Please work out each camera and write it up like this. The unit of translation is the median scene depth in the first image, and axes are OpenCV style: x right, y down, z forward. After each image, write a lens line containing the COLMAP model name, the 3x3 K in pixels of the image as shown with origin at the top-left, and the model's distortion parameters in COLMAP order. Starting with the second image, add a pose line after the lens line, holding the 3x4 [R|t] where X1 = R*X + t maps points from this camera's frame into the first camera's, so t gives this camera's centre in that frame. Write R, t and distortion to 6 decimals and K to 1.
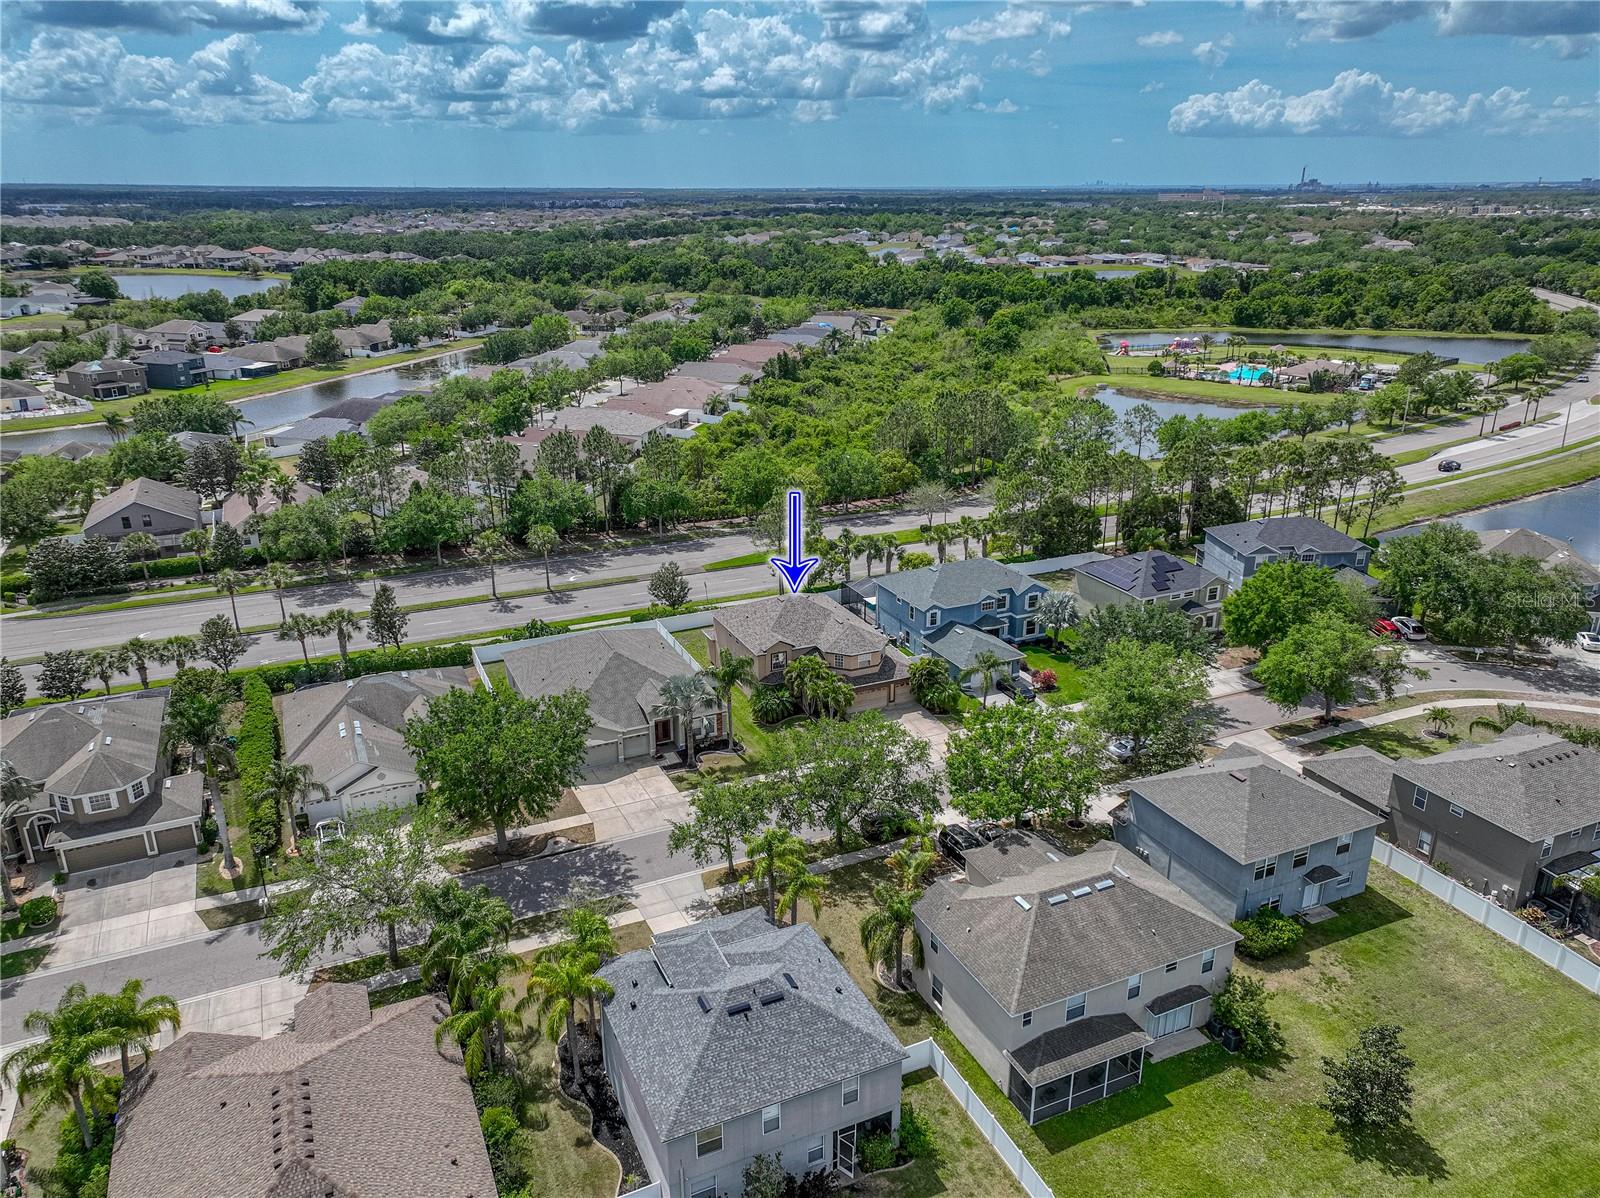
lens RADIAL K [[1141.6, 0, 792.8], [0, 1141.6, 609.4], [0, 0, 1]] dist [0.019915, 0.015107]
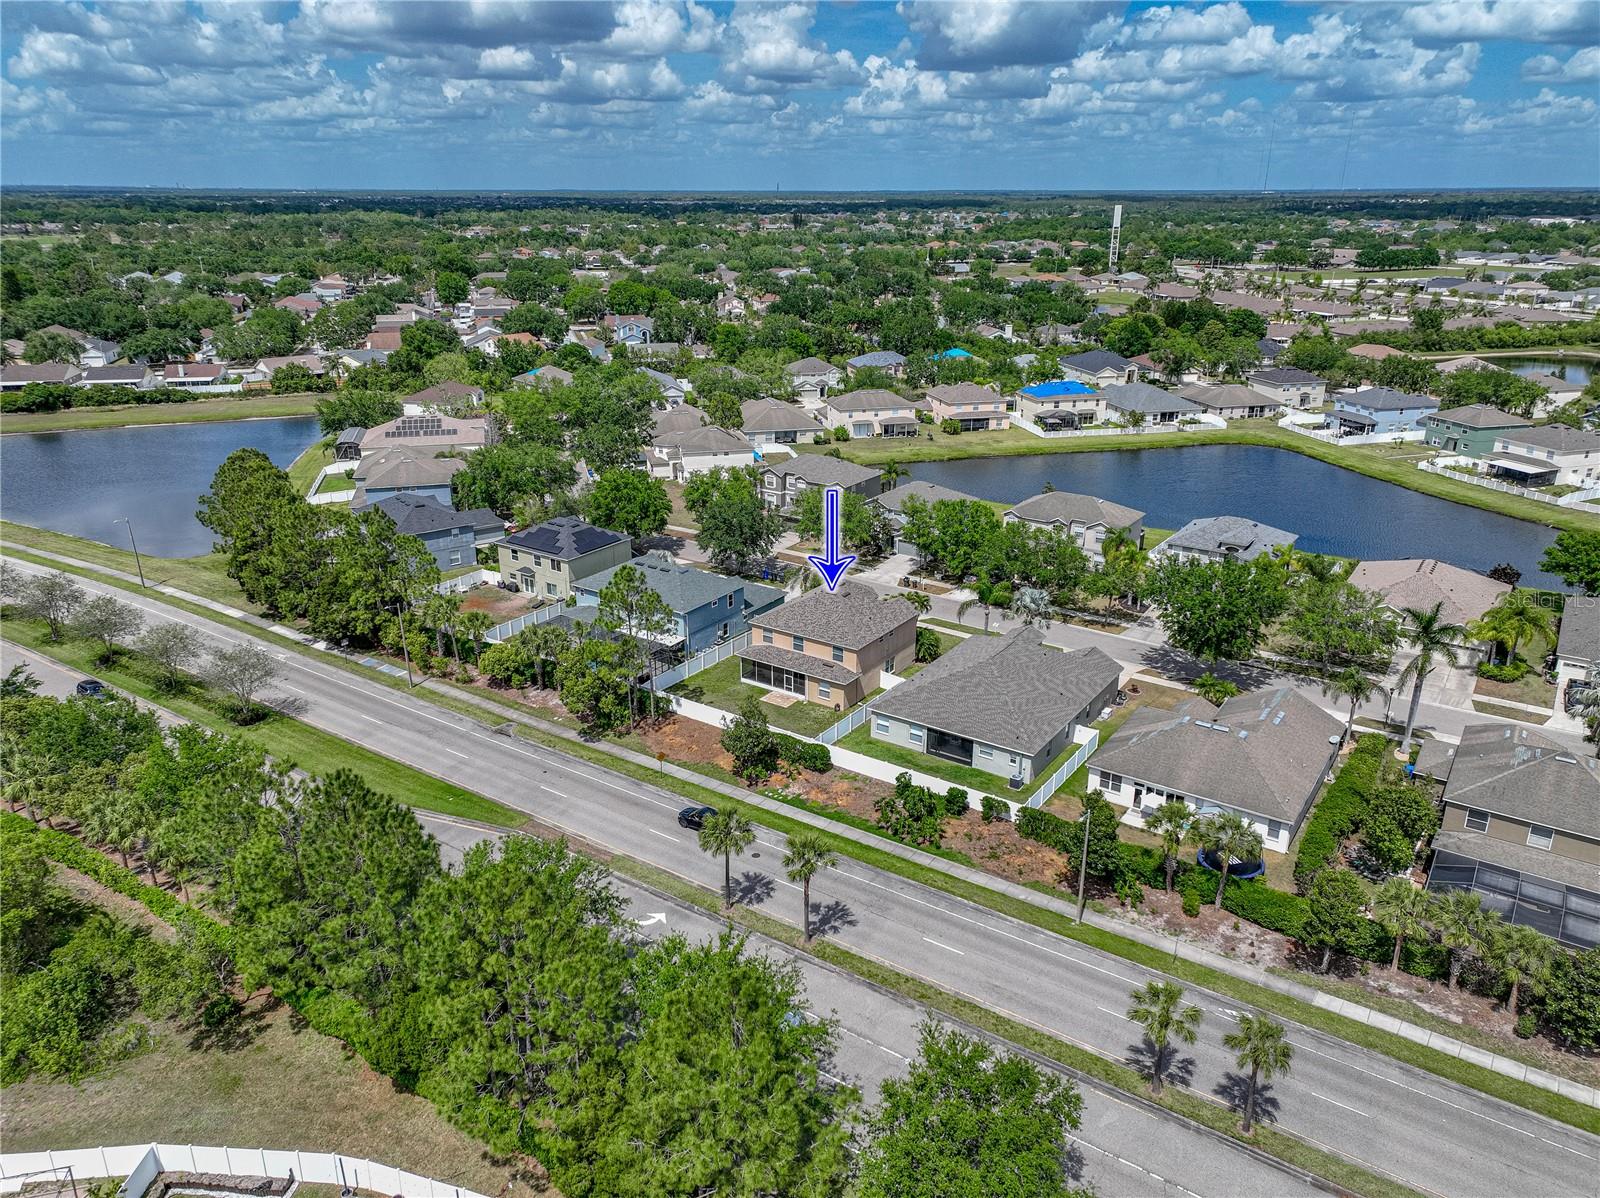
lens RADIAL K [[1141.6, 0, 806.4], [0, 1141.6, 602.4], [0, 0, 1]] dist [0.019915, 0.015107]
pose [[-0.522724, -0.290393, 0.801519, -0.635656], [0.298446, 0.818363, 0.491132, -0.402567], [-0.798555, 0.495937, -0.341111, 1.076572]]
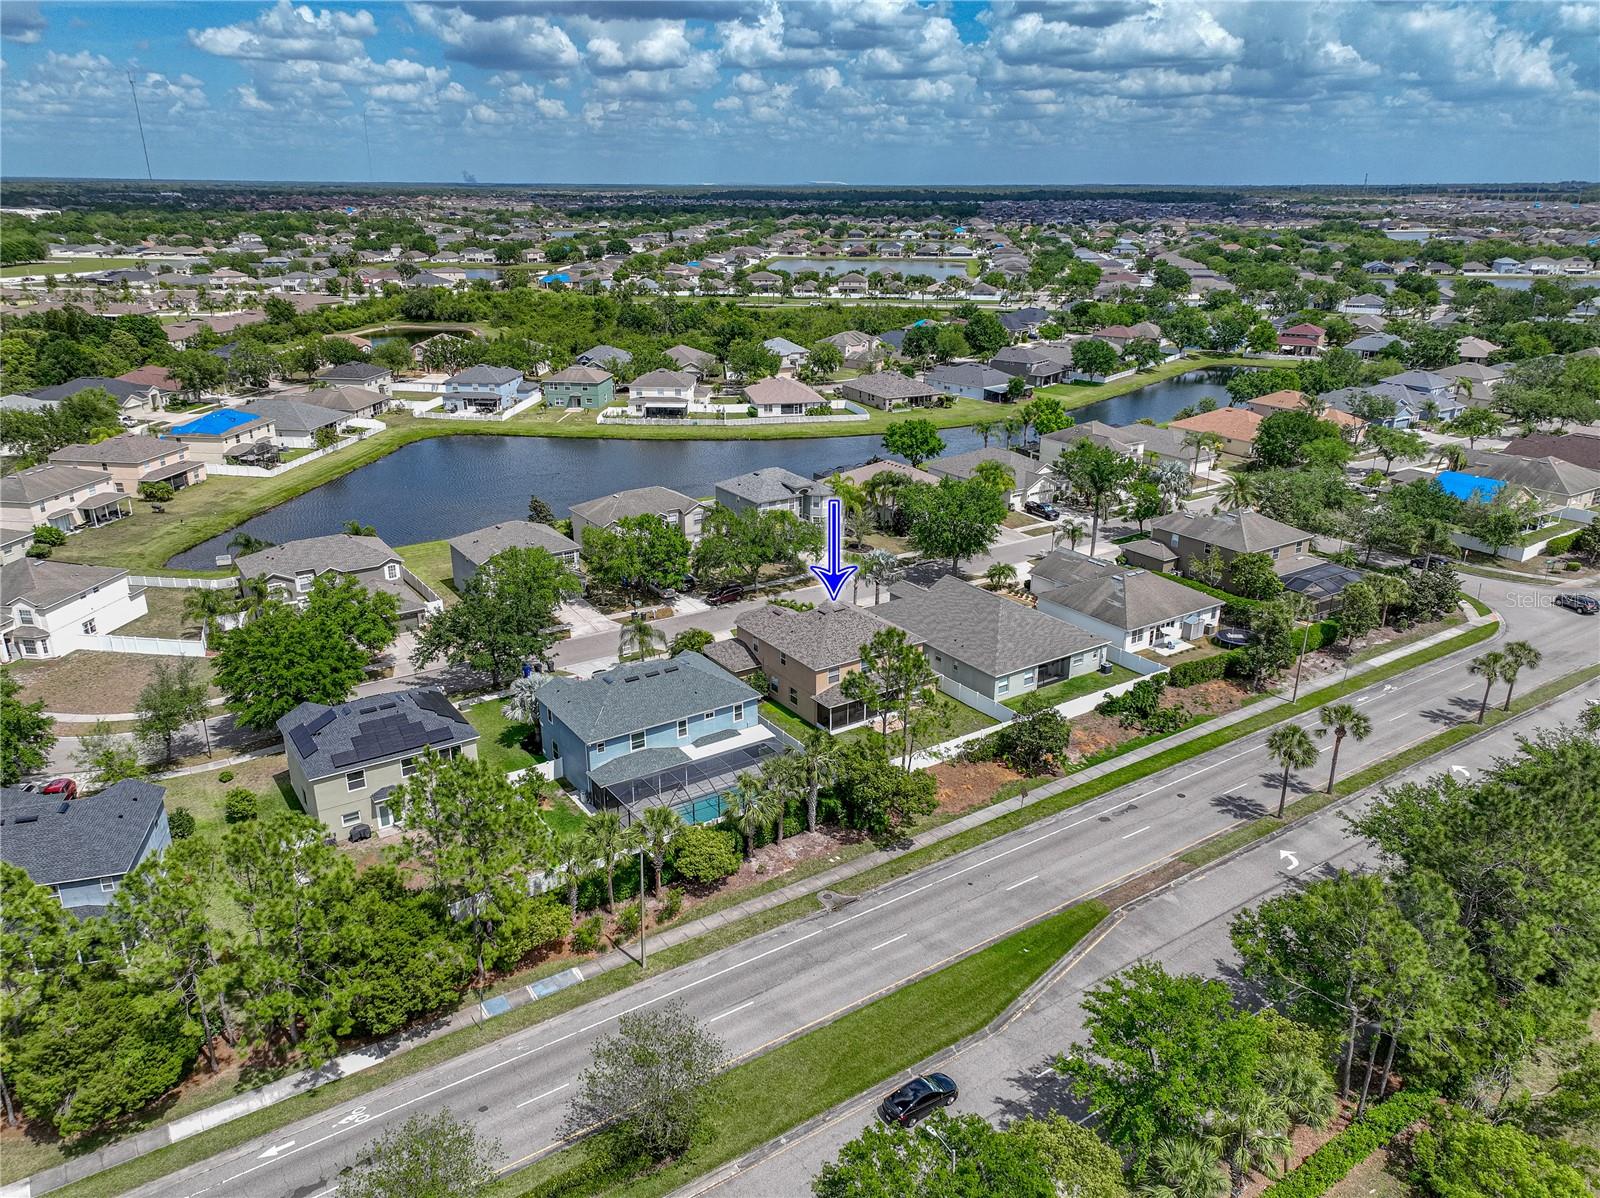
lens RADIAL K [[1141.6, 0, 814.5], [0, 1141.6, 595.5], [0, 0, 1]] dist [0.019915, 0.015107]
pose [[-0.983776, 0.058259, -0.169678, 0.140544], [-0.065709, 0.763066, 0.642972, -0.501462], [0.166935, 0.643690, -0.746857, 1.341599]]
